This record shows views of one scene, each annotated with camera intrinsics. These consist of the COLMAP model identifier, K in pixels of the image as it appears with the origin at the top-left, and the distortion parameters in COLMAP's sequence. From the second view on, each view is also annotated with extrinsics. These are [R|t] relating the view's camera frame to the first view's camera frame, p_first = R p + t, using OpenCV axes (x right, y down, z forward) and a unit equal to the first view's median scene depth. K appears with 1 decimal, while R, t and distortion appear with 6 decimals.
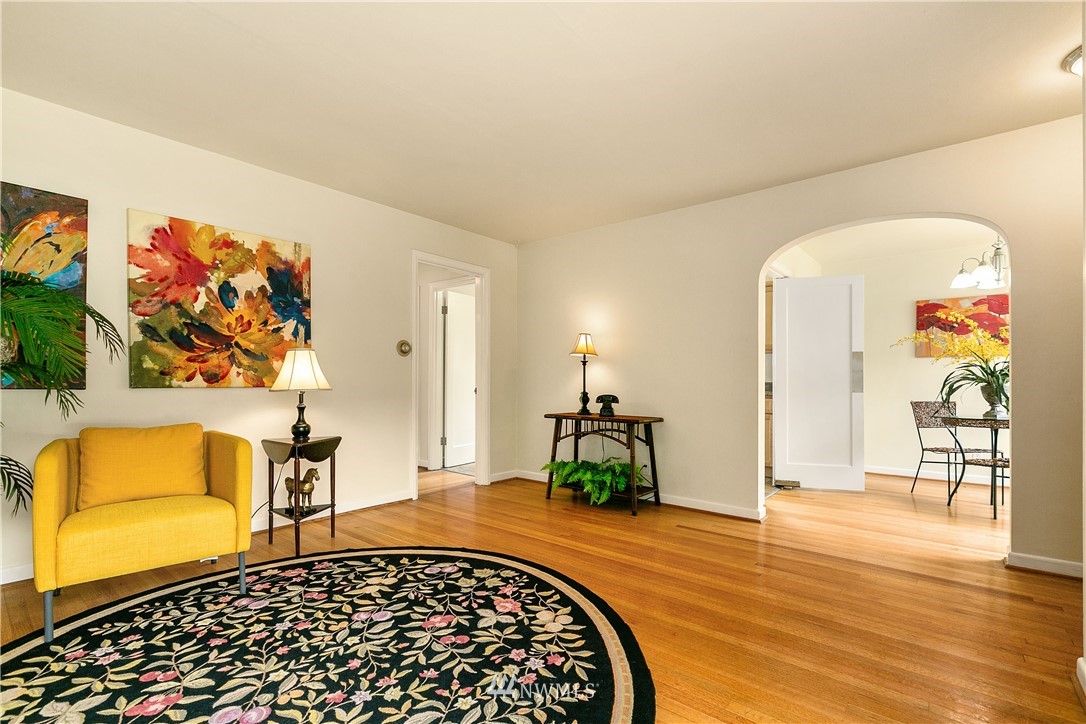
lens RADIAL K [[497.3, 0, 528.1], [0, 497.3, 382.2], [0, 0, 1]] dist [0.002804, -0.001852]
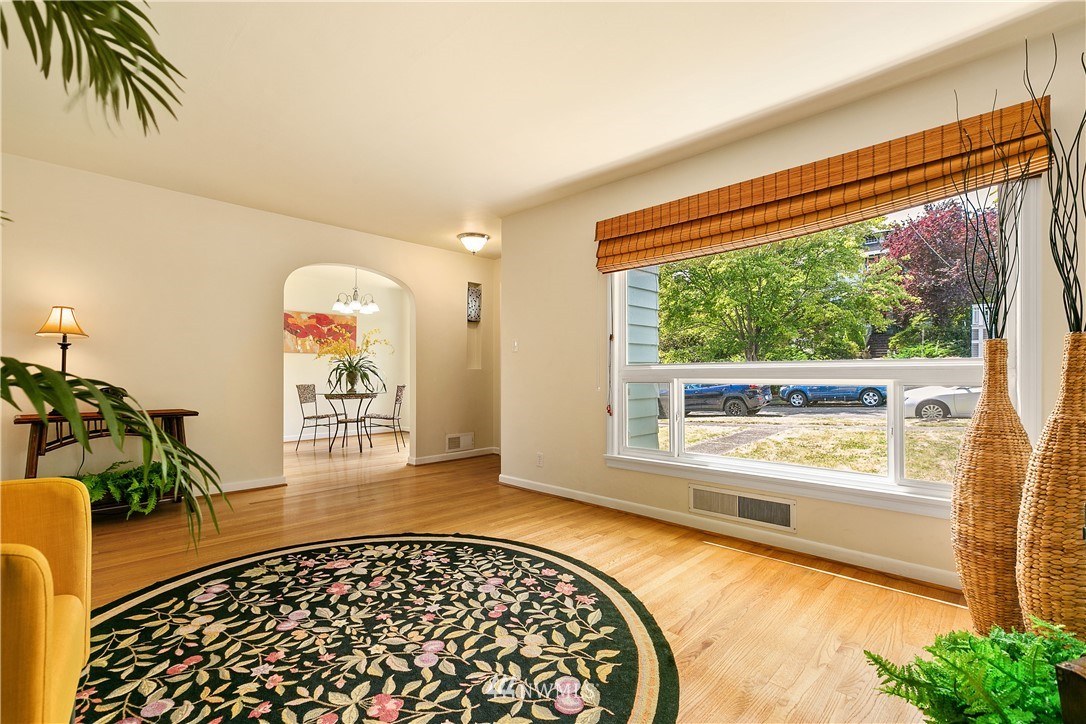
lens RADIAL K [[497.3, 0, 565.4], [0, 497.3, 369.7], [0, 0, 1]] dist [0.002804, -0.001852]
pose [[0.027191, -0.000005, 0.999630, -1.134396], [-0.005655, 0.999984, 0.000159, -0.014034], [-0.999614, -0.005657, 0.027190, 0.408168]]
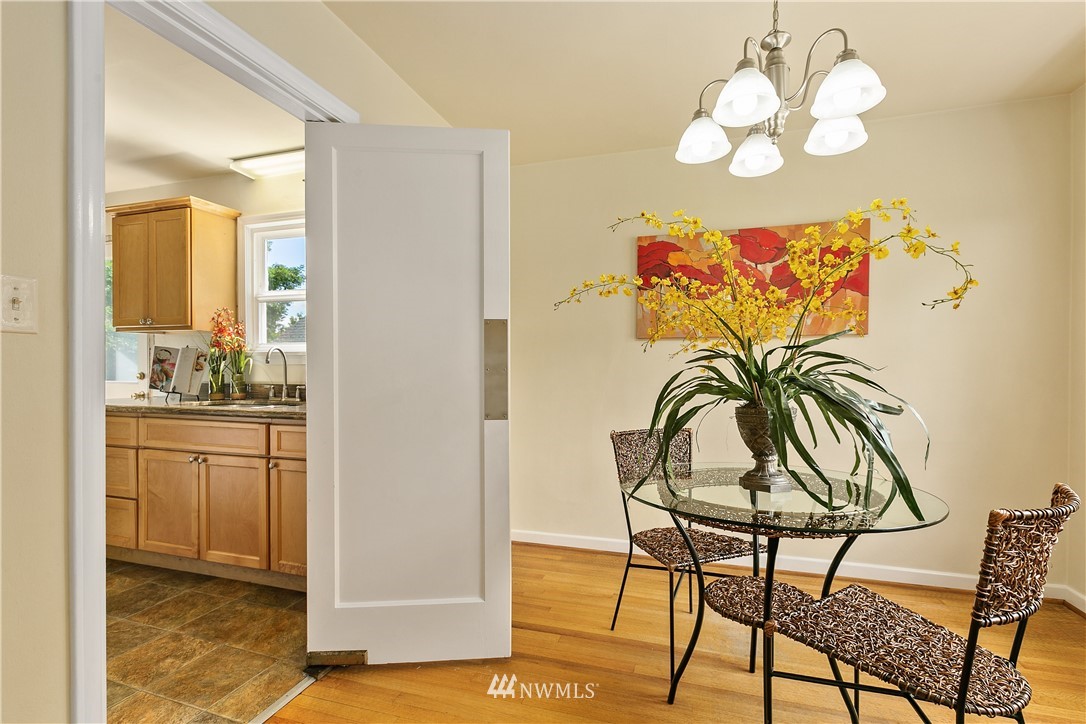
lens RADIAL K [[497.3, 0, 537.9], [0, 497.3, 377.5], [0, 0, 1]] dist [0.002804, -0.001852]
pose [[0.926286, -0.008988, 0.376713, 1.020462], [0.001999, 0.999819, 0.018941, -0.039821], [-0.376815, -0.016792, 0.926136, 1.150762]]
